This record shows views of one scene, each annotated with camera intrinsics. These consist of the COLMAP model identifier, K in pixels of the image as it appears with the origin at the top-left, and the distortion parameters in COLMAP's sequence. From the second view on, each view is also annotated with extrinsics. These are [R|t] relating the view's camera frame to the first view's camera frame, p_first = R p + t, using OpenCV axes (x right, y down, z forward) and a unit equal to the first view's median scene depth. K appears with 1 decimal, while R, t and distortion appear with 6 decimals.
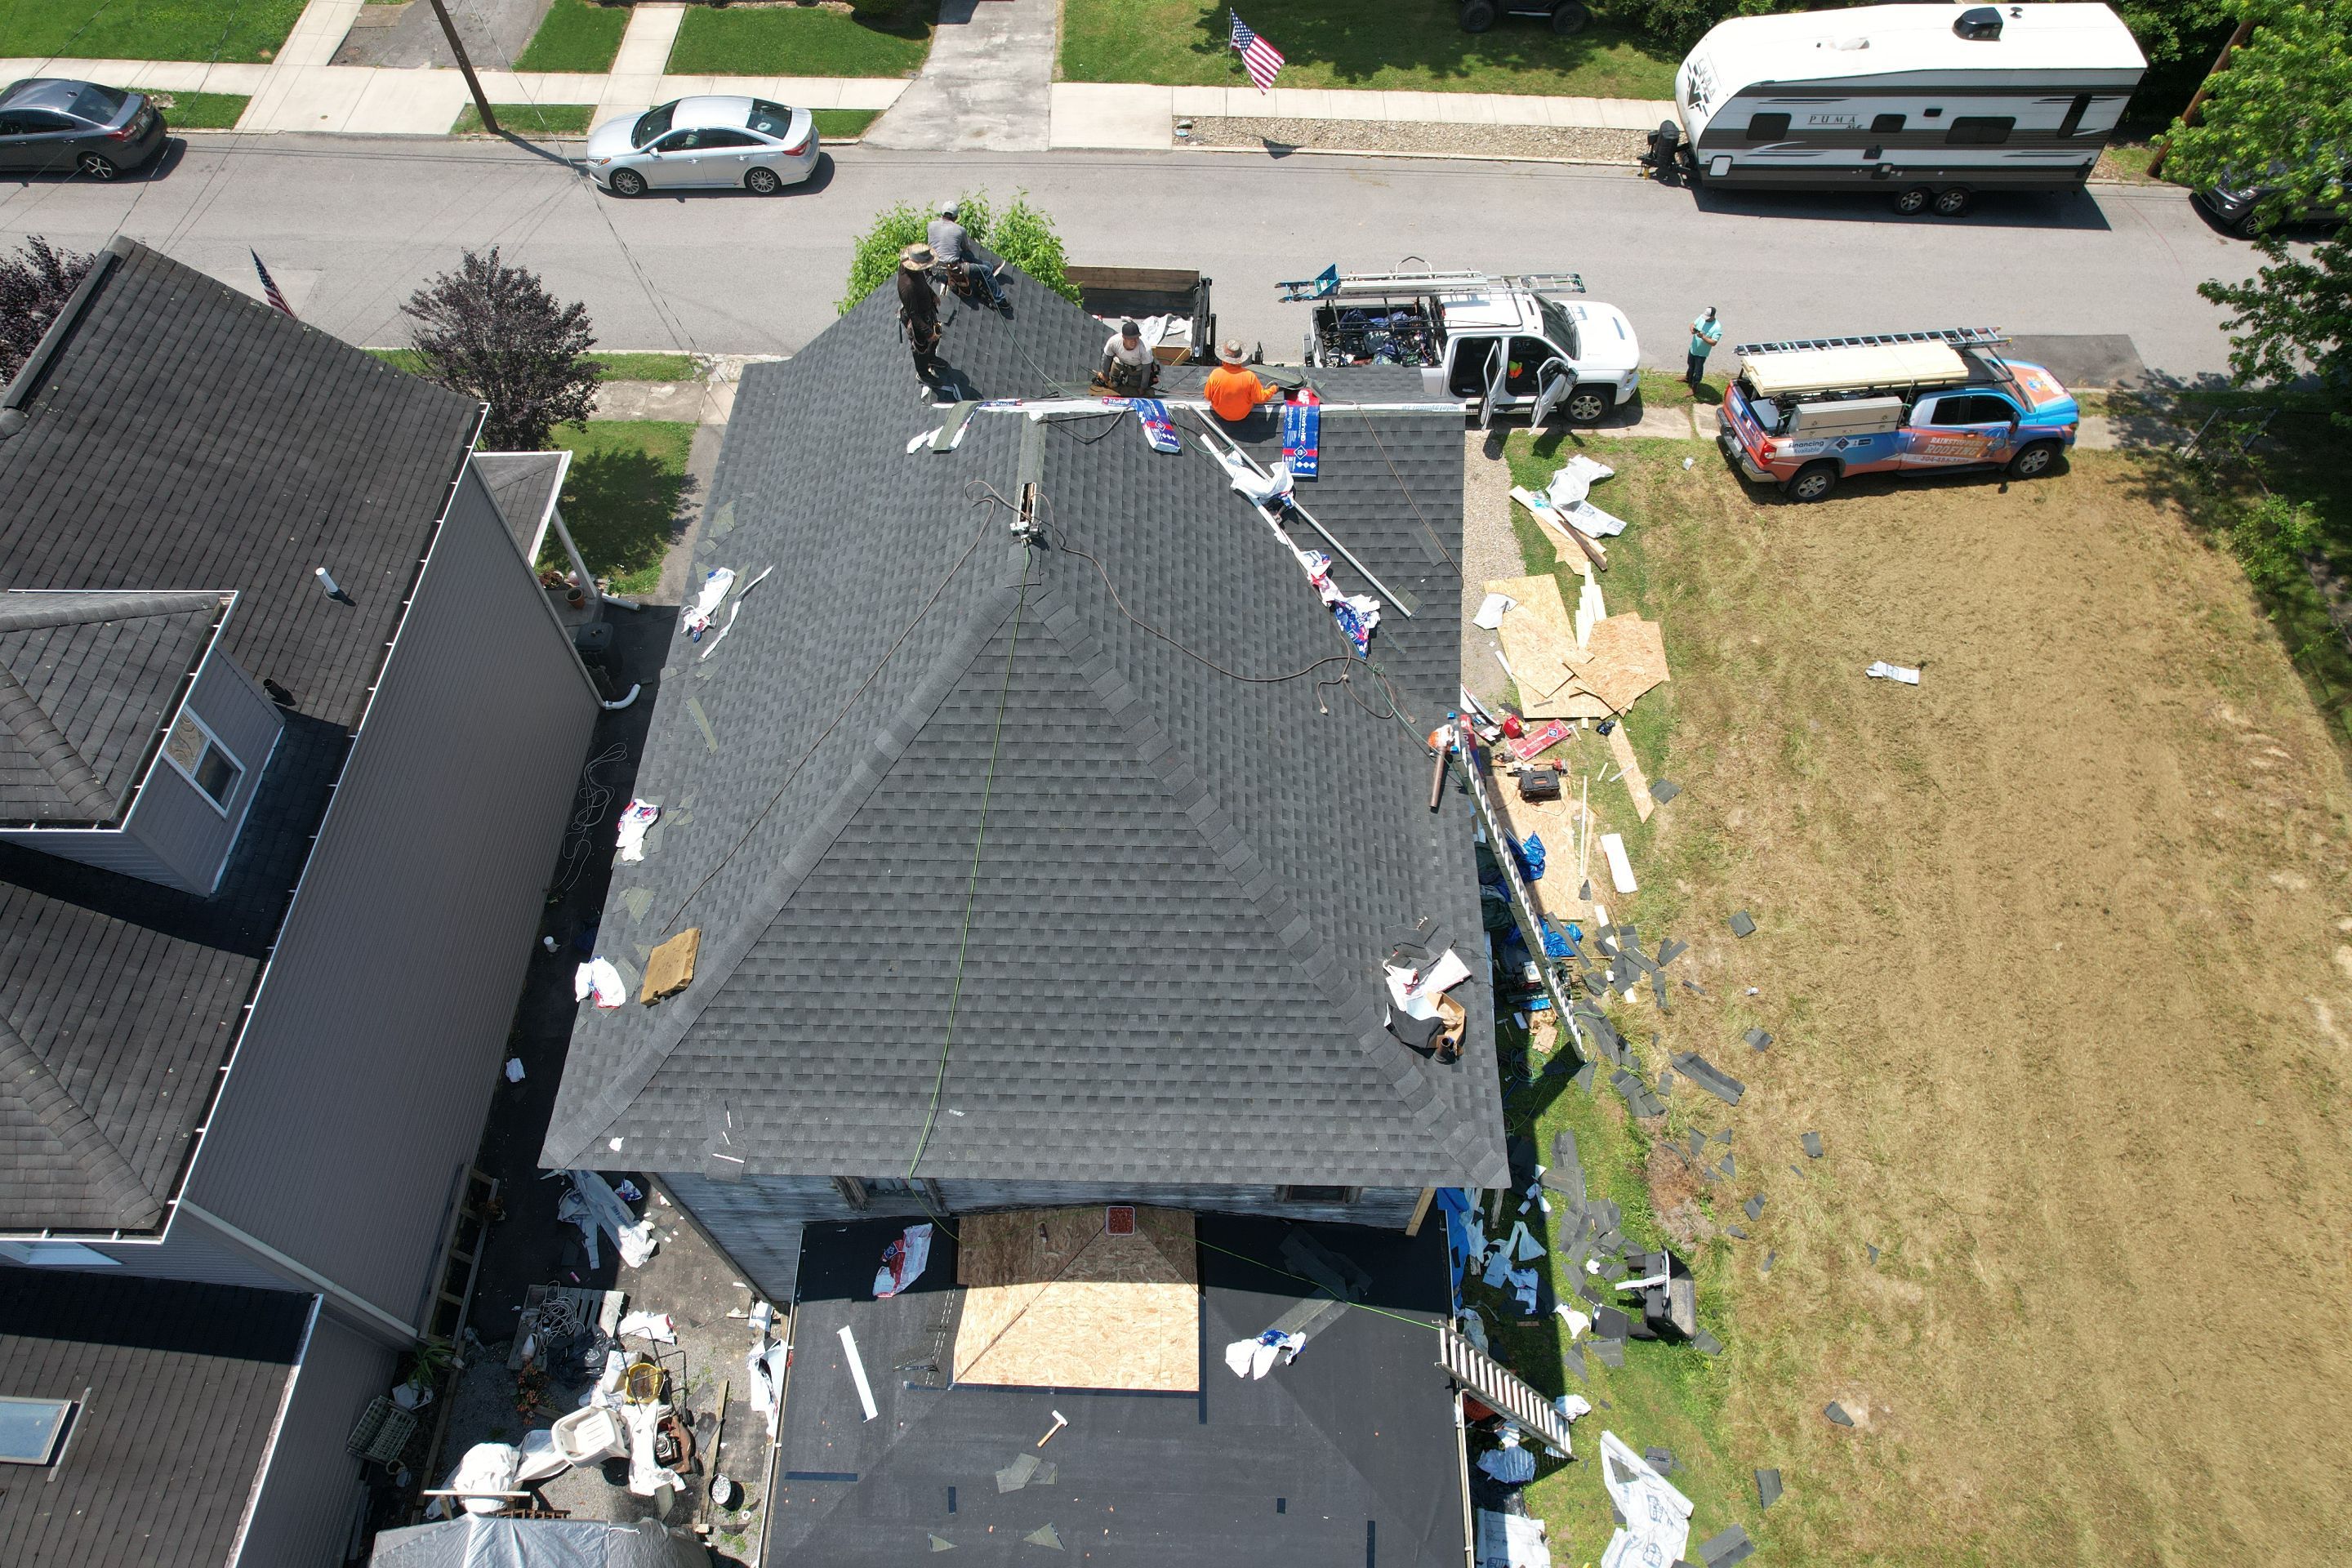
lens RADIAL K [[1511.9, 0, 1175.2], [0, 1511.9, 783.5], [0, 0, 1]] dist [-0.078592, 0.072082]
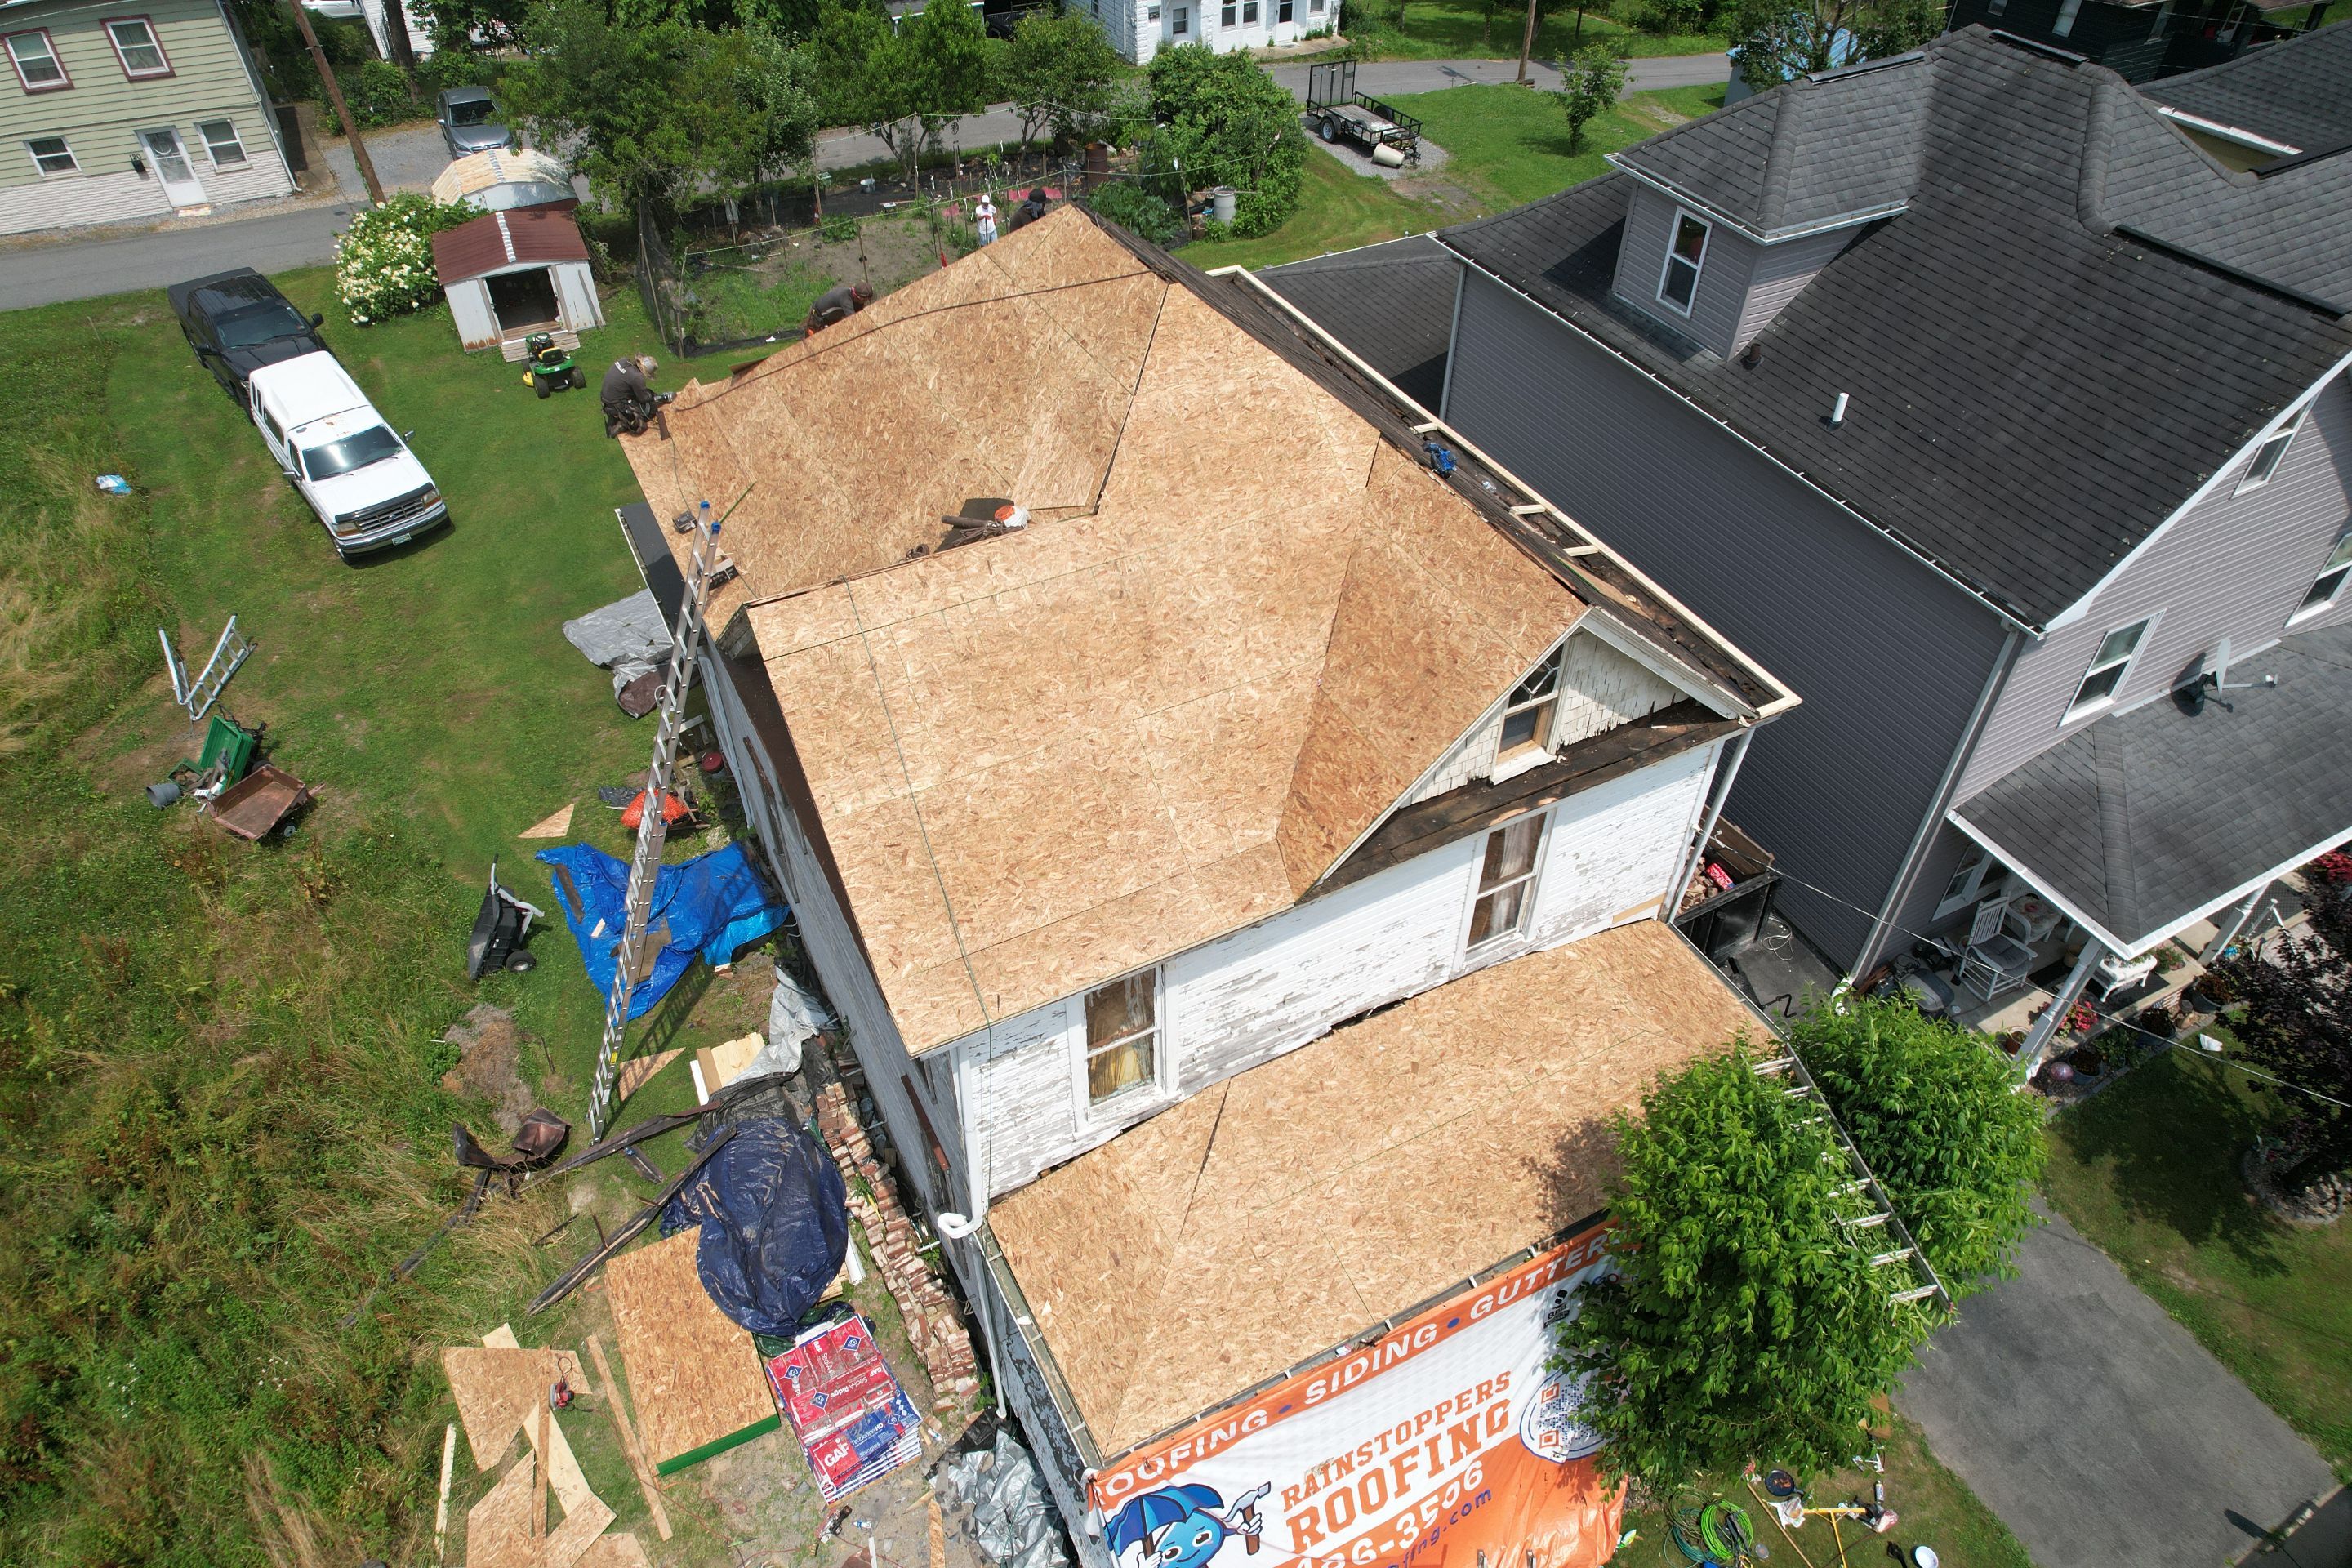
lens RADIAL K [[1511.9, 0, 1174.9], [0, 1511.9, 779.8], [0, 0, 1]] dist [-0.078592, 0.072082]
pose [[-0.880583, 0.325361, -0.344548, 0.204260], [-0.392336, -0.092751, 0.915134, -0.710136], [0.265792, 0.941030, 0.209326, 0.703082]]
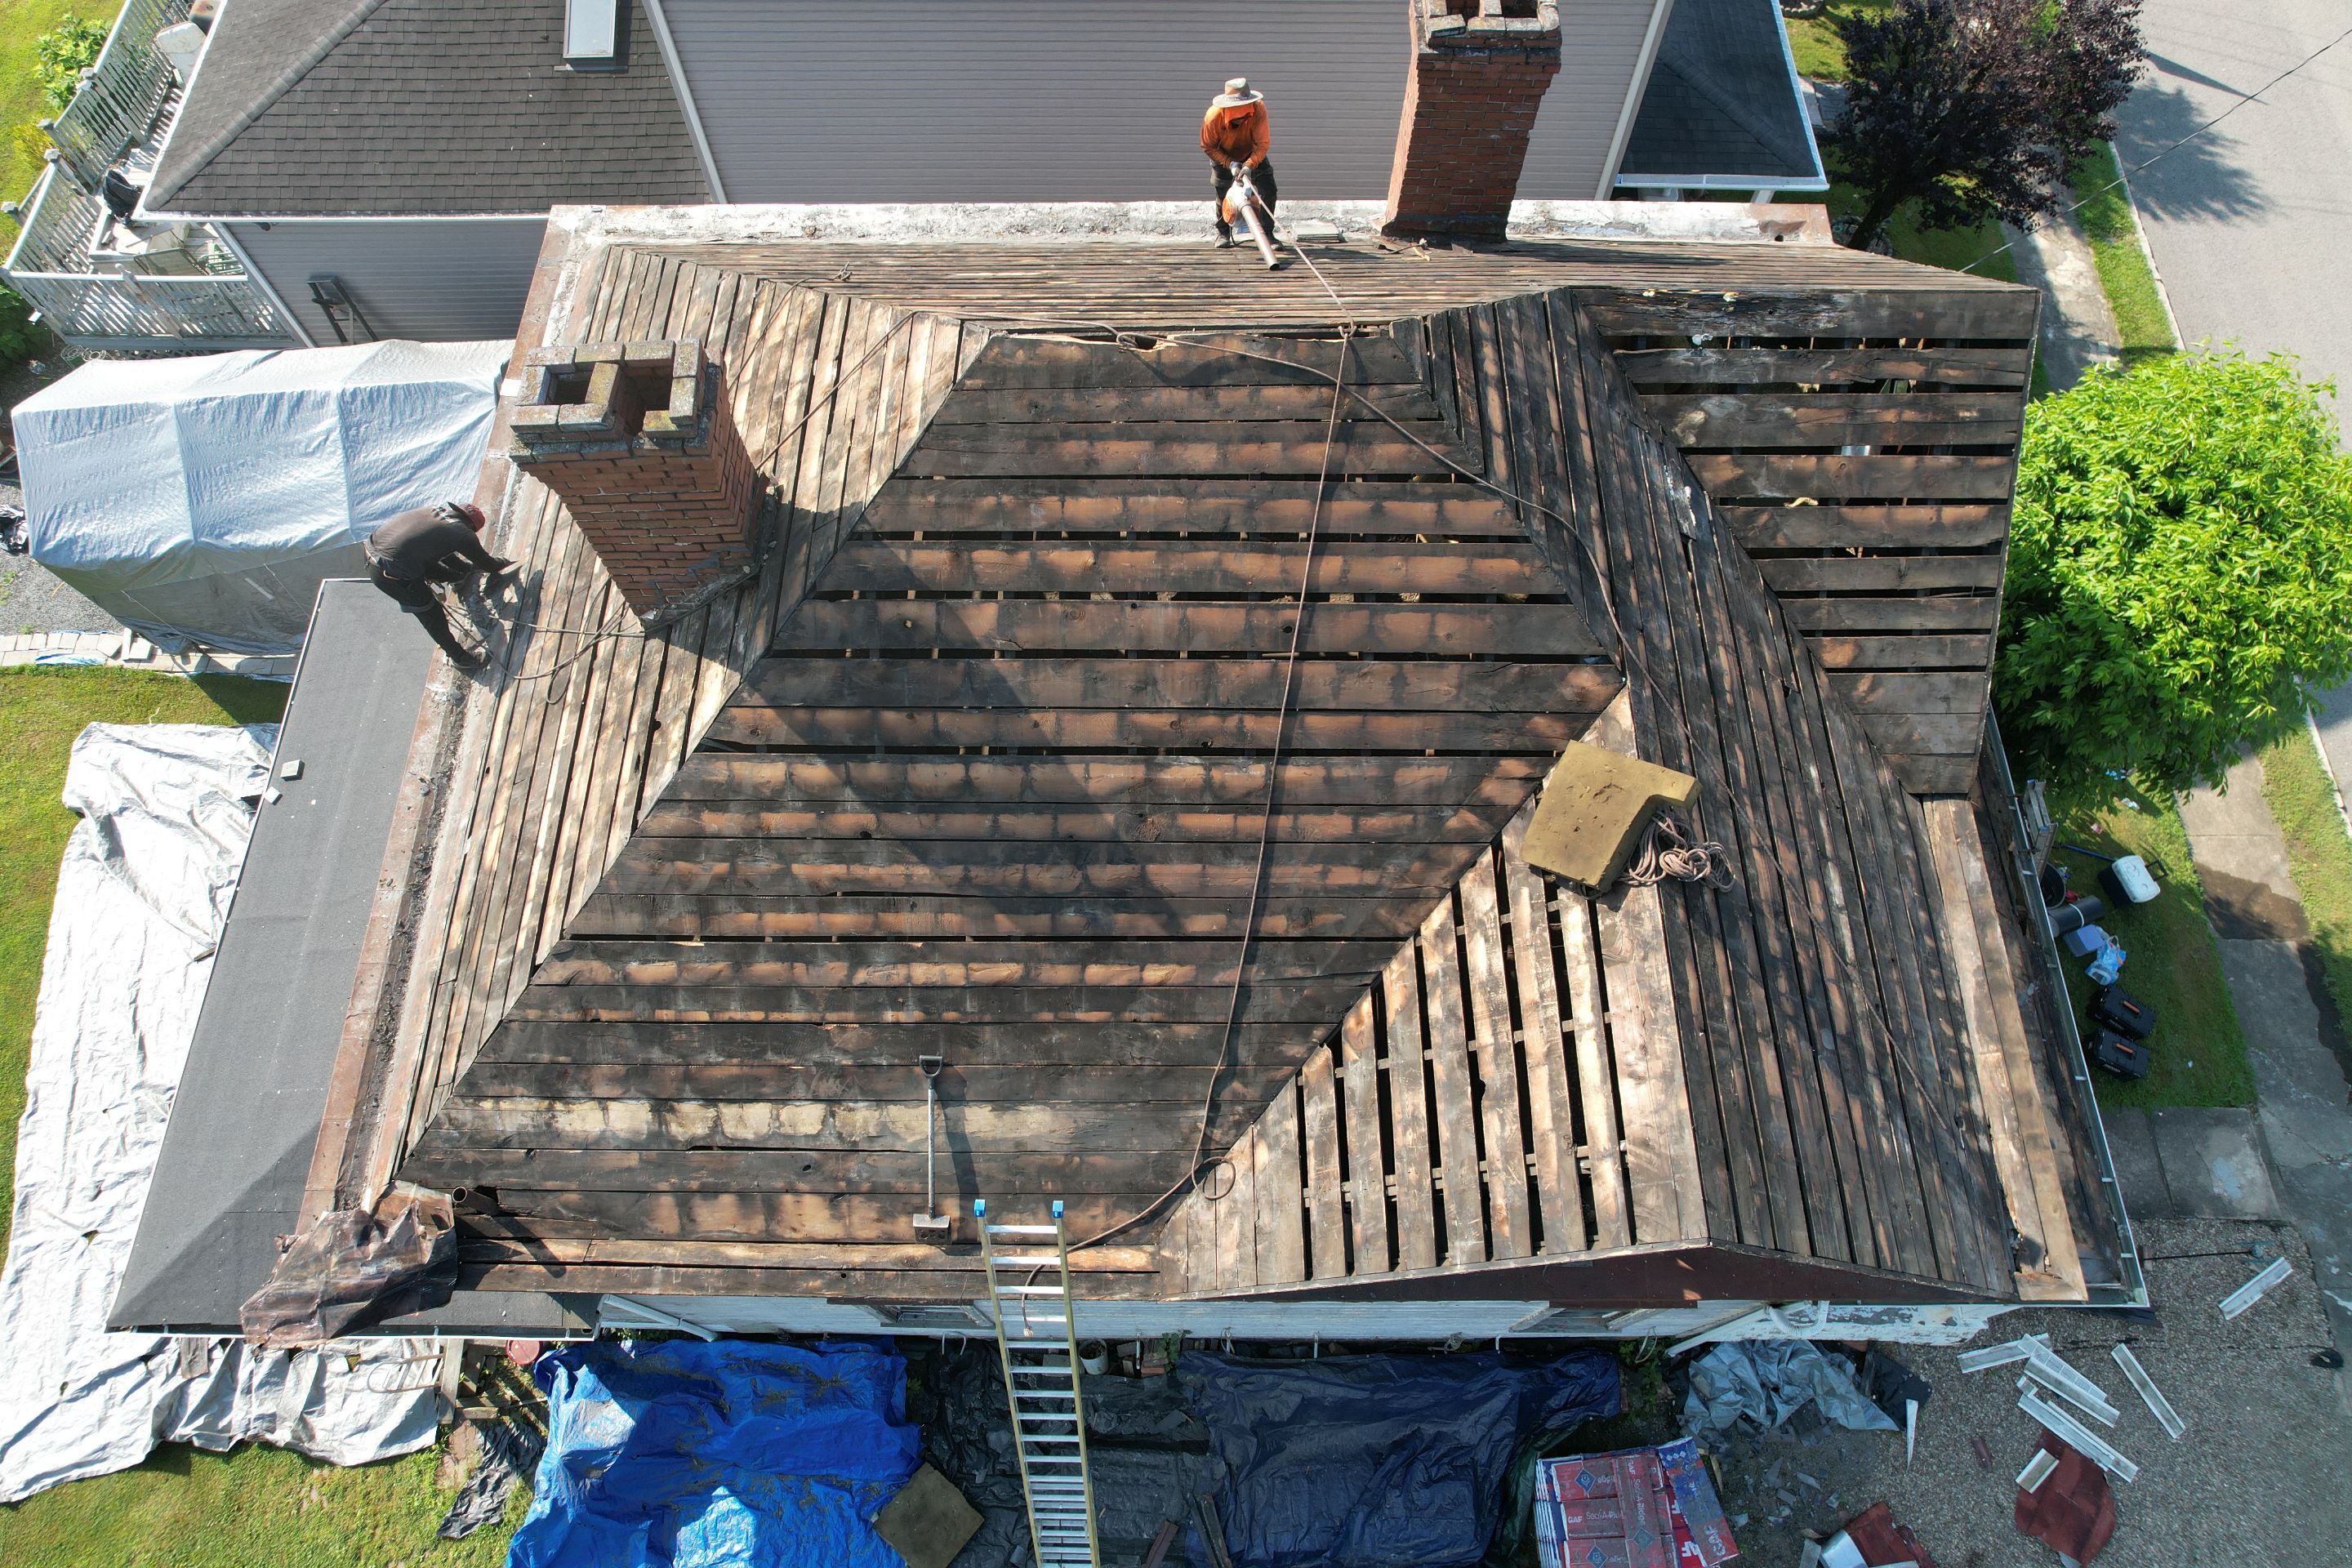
lens RADIAL K [[1511.9, 0, 1180.0], [0, 1511.9, 798.2], [0, 0, 1]] dist [-0.078592, 0.072082]
pose [[0.010640, 0.907823, -0.419219, 0.181806], [-0.830373, 0.241597, 0.502106, -0.266767], [0.557106, 0.342766, 0.756403, 0.396038]]
